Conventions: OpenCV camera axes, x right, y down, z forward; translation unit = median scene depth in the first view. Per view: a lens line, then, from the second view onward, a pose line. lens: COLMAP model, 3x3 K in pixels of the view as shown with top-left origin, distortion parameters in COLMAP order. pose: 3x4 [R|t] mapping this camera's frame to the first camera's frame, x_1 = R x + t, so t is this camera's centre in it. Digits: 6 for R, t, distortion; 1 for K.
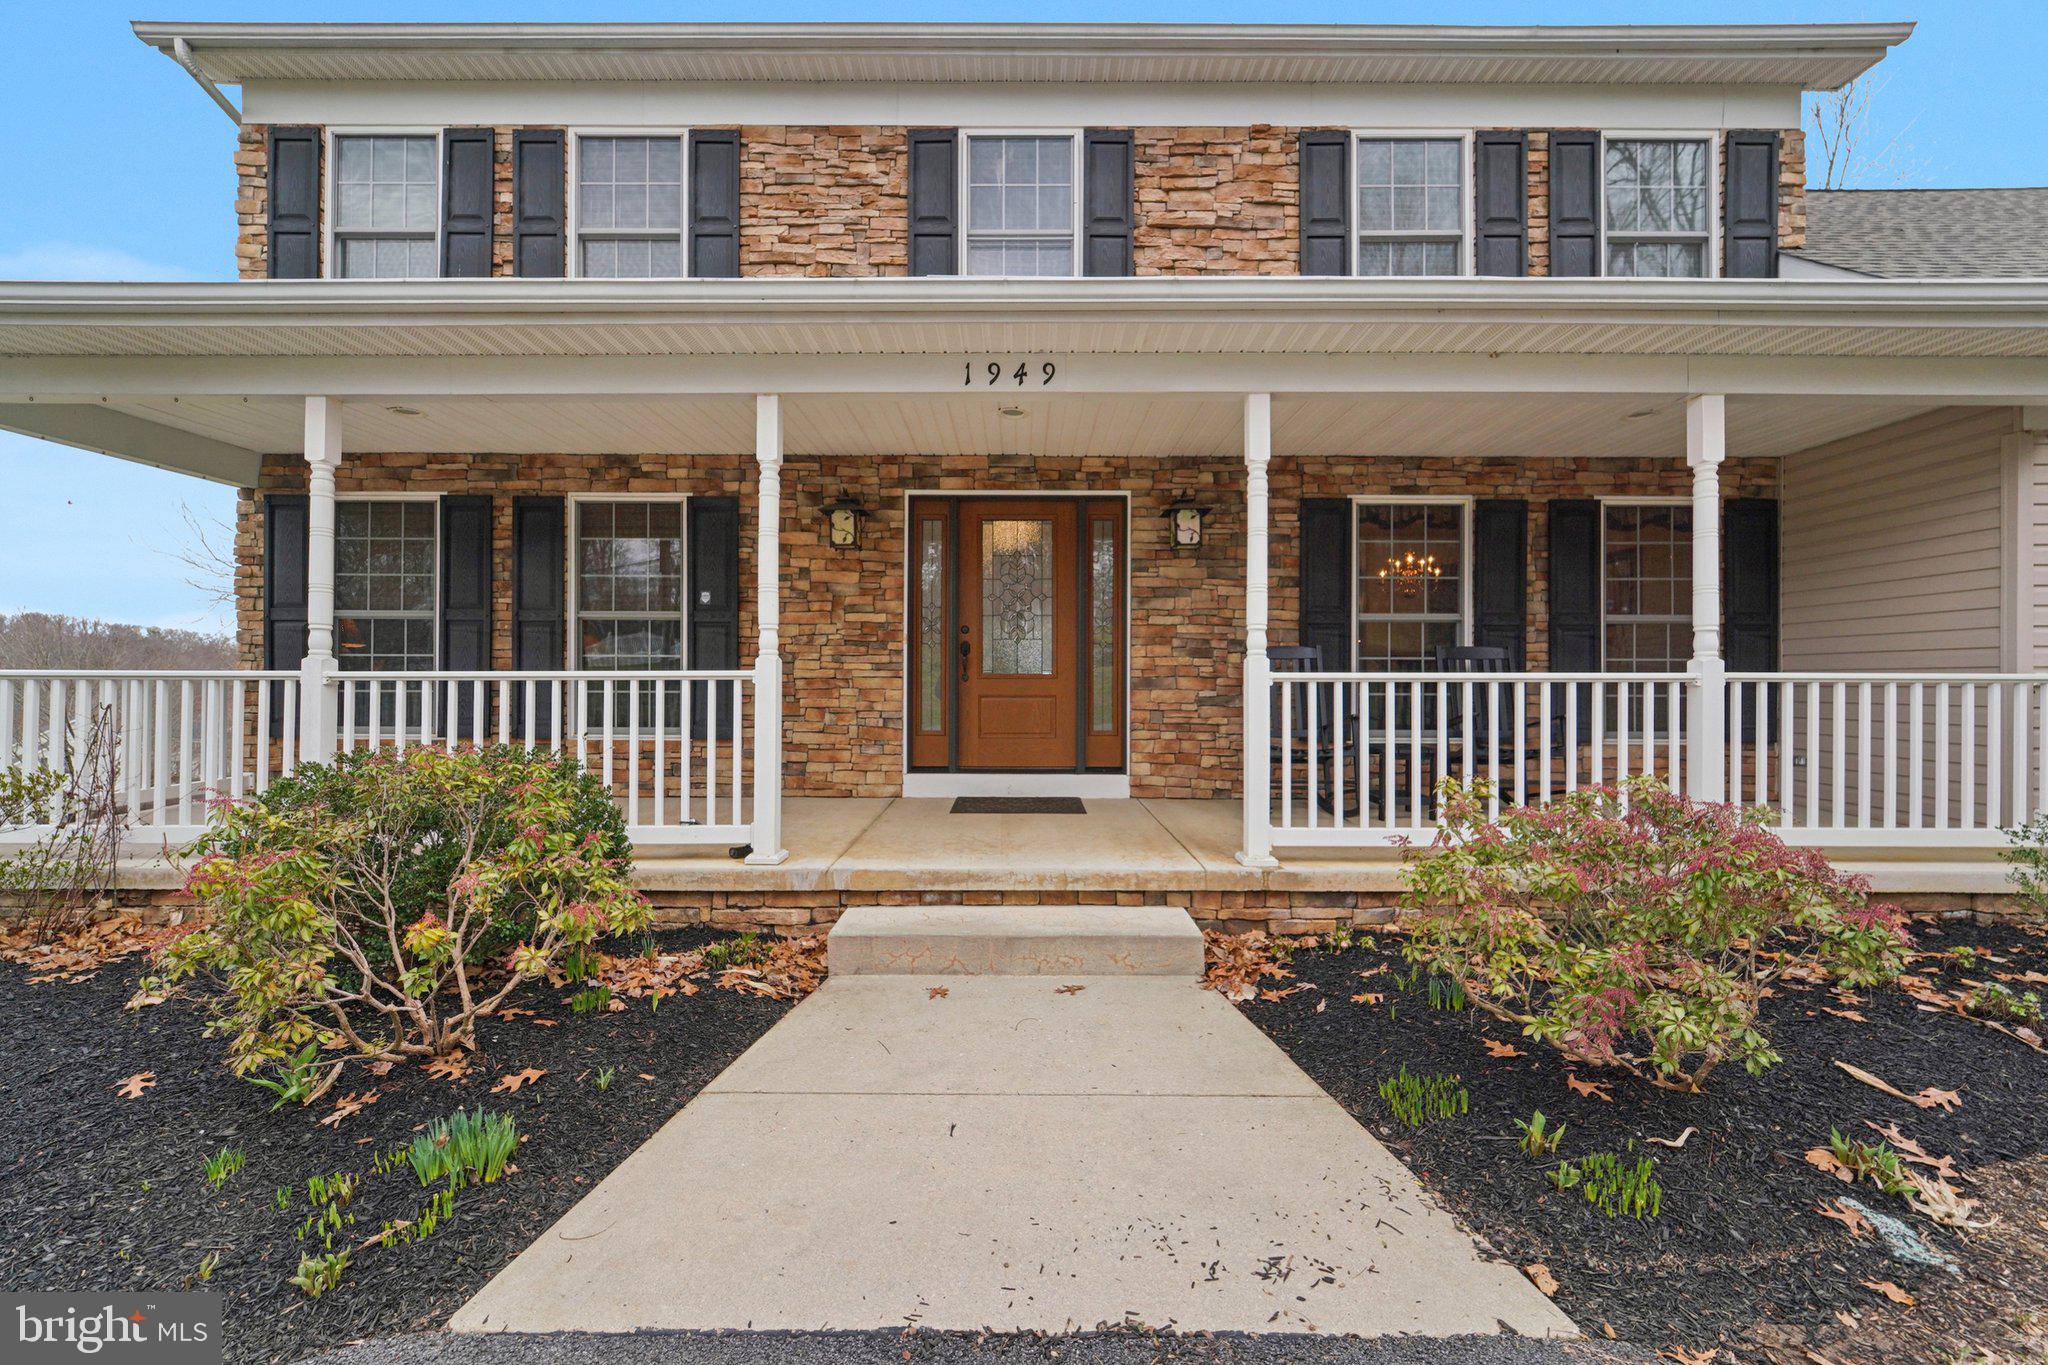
lens RADIAL K [[817.9, 0, 989.9], [0, 817.9, 681.6], [0, 0, 1]] dist [0.000557, 0.000135]
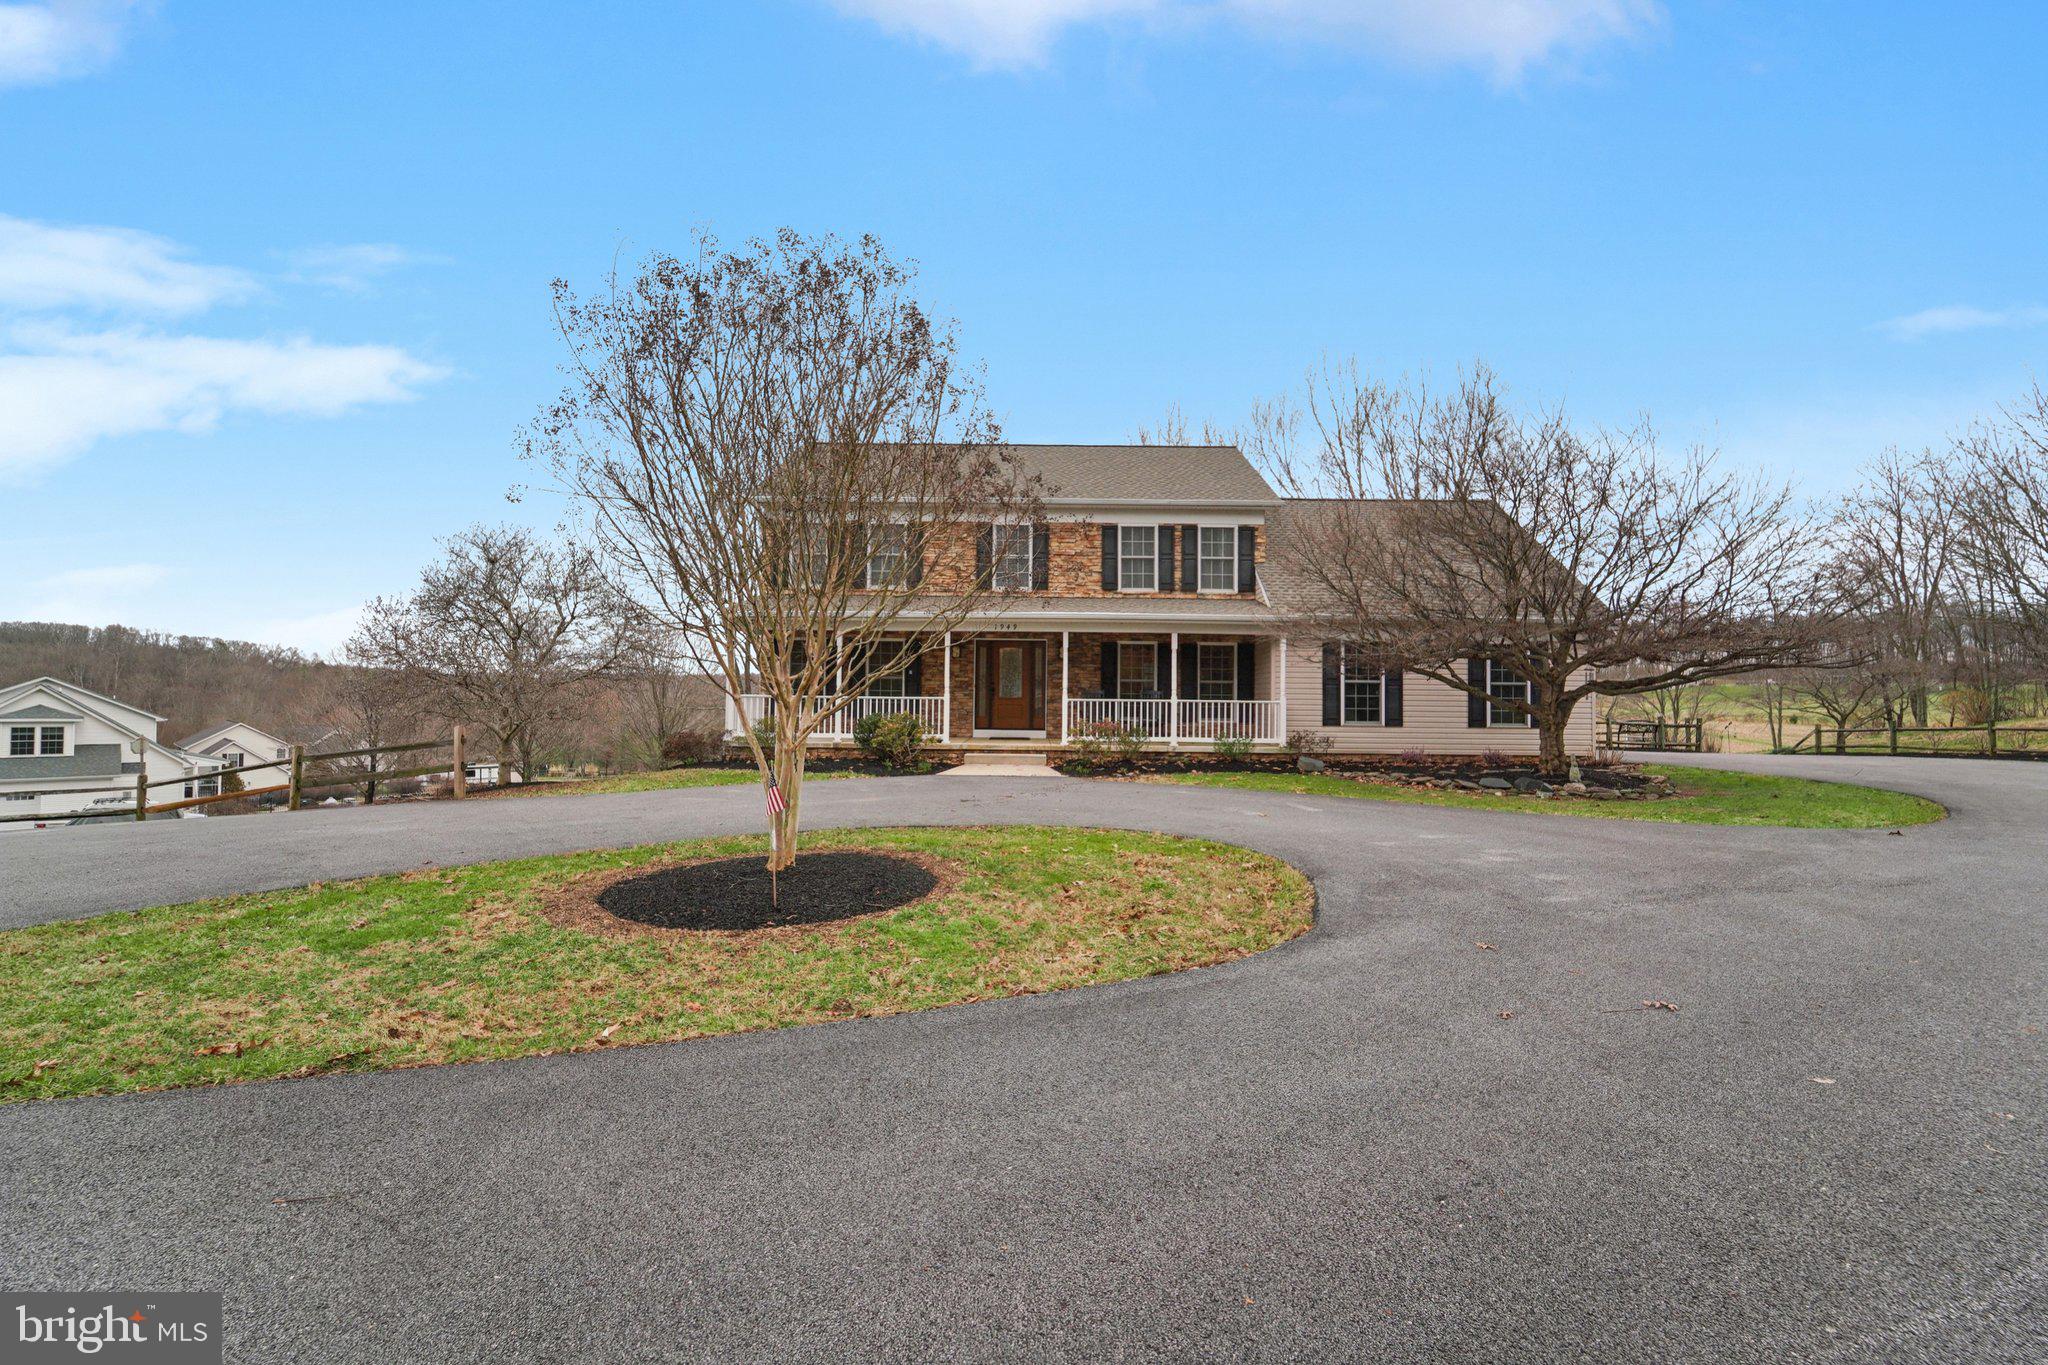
lens RADIAL K [[834.1, 0, 1024.0], [0, 834.1, 682.5], [0, 0, 1]] dist [-0.000612, 0.000275]
pose [[0.999926, 0.007002, 0.009976, 0.053686], [-0.006845, 0.999853, -0.015710, -0.019447], [-0.010085, 0.015641, 0.999827, -2.165458]]
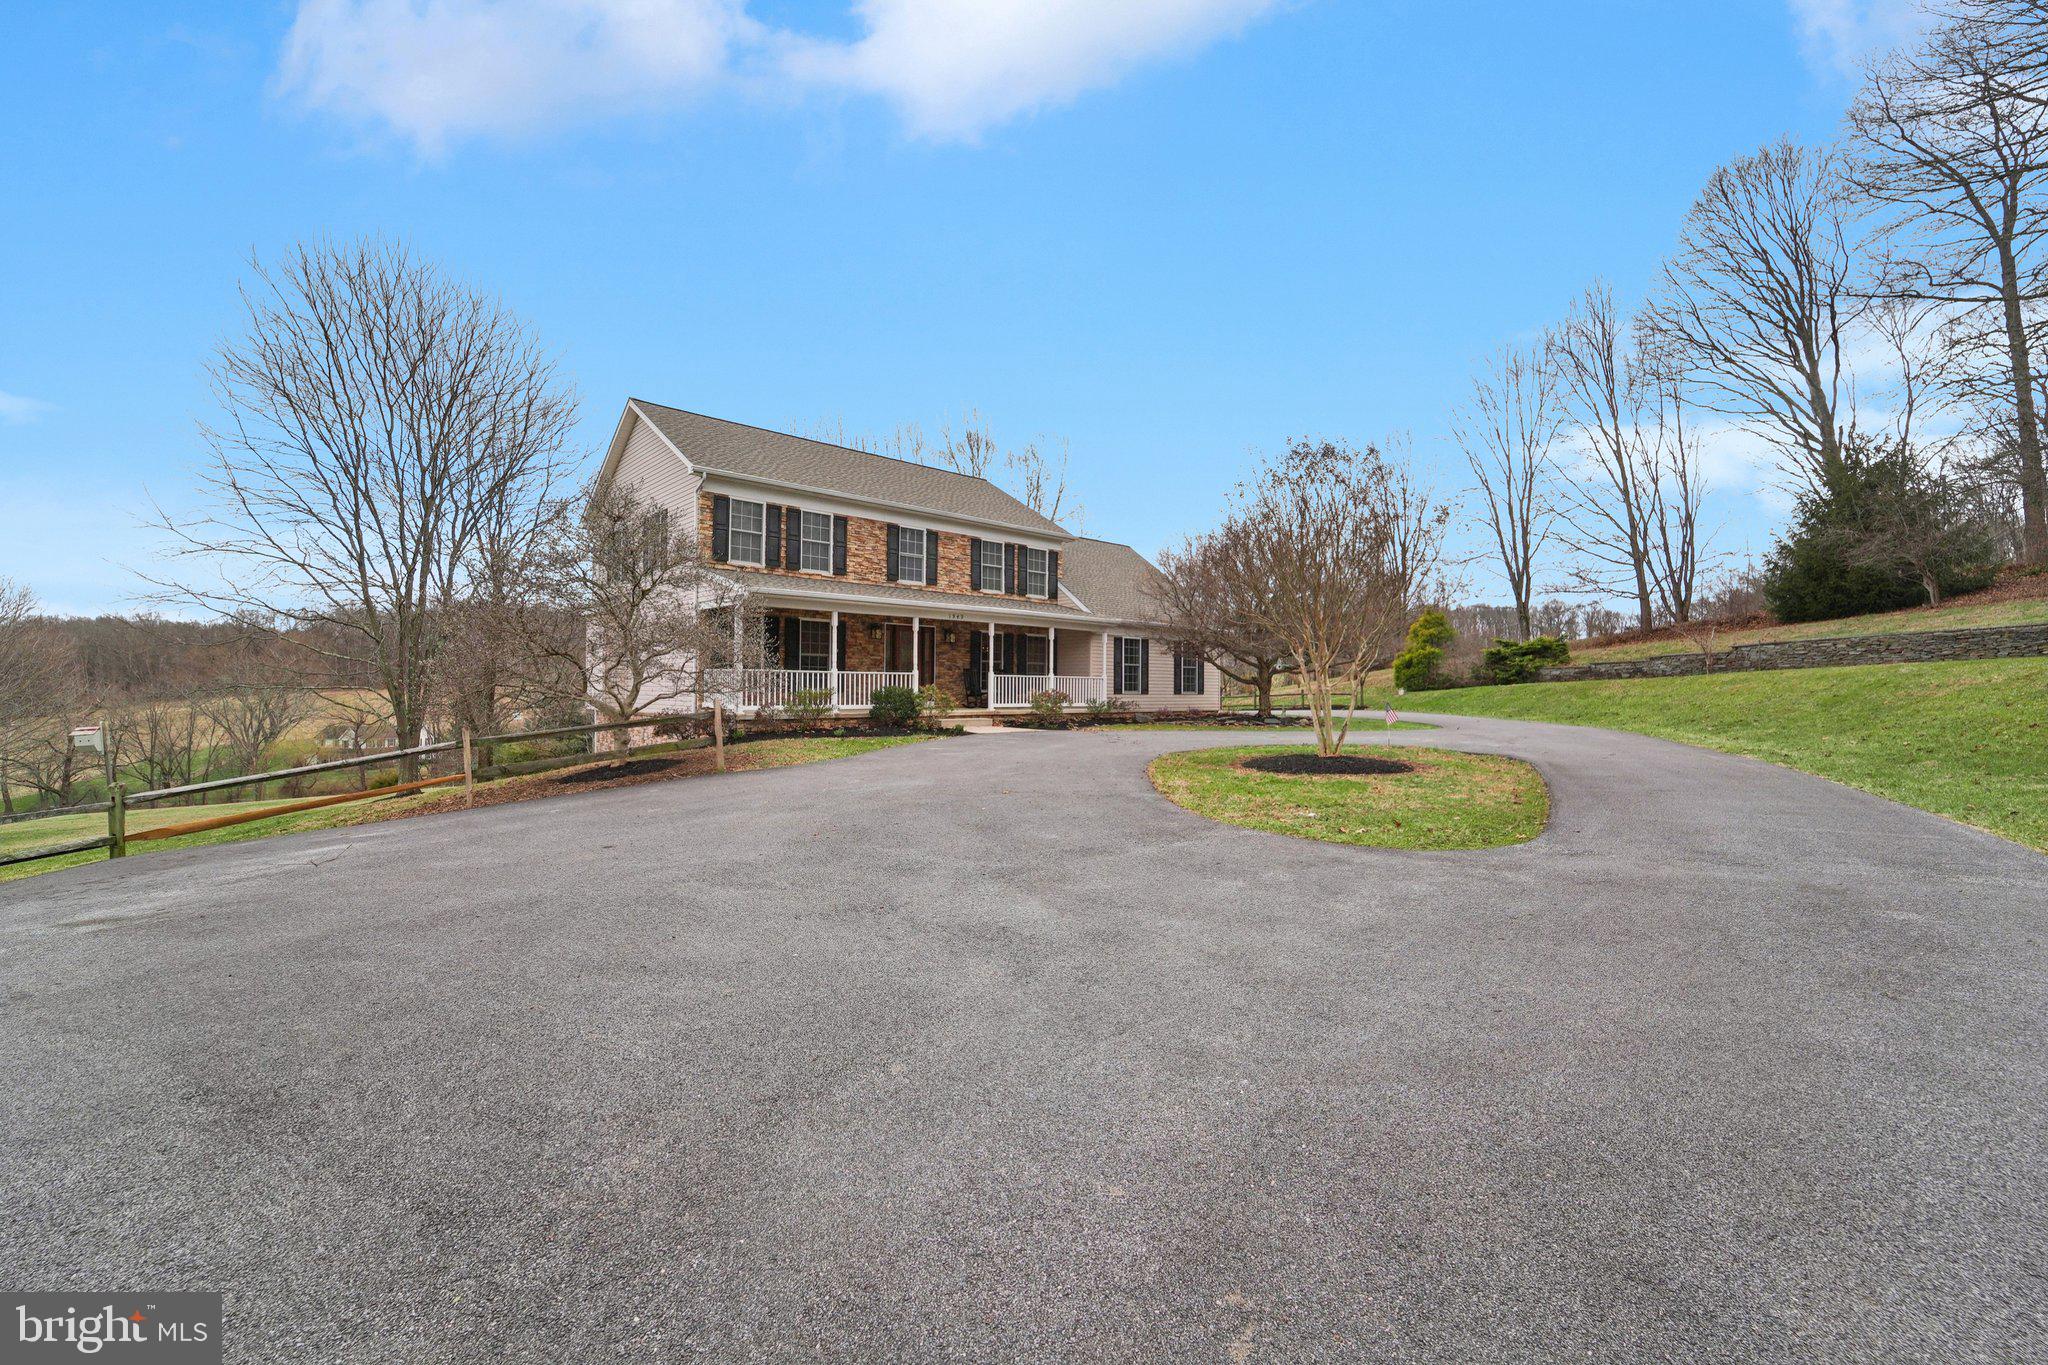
lens RADIAL K [[834.1, 0, 1024.0], [0, 834.1, 682.5], [0, 0, 1]] dist [-0.000612, 0.000275]
pose [[0.740779, 0.009037, 0.671688, -2.141491], [-0.022866, 0.999669, 0.011769, -0.024280], [-0.671360, -0.024077, 0.740740, -2.179617]]
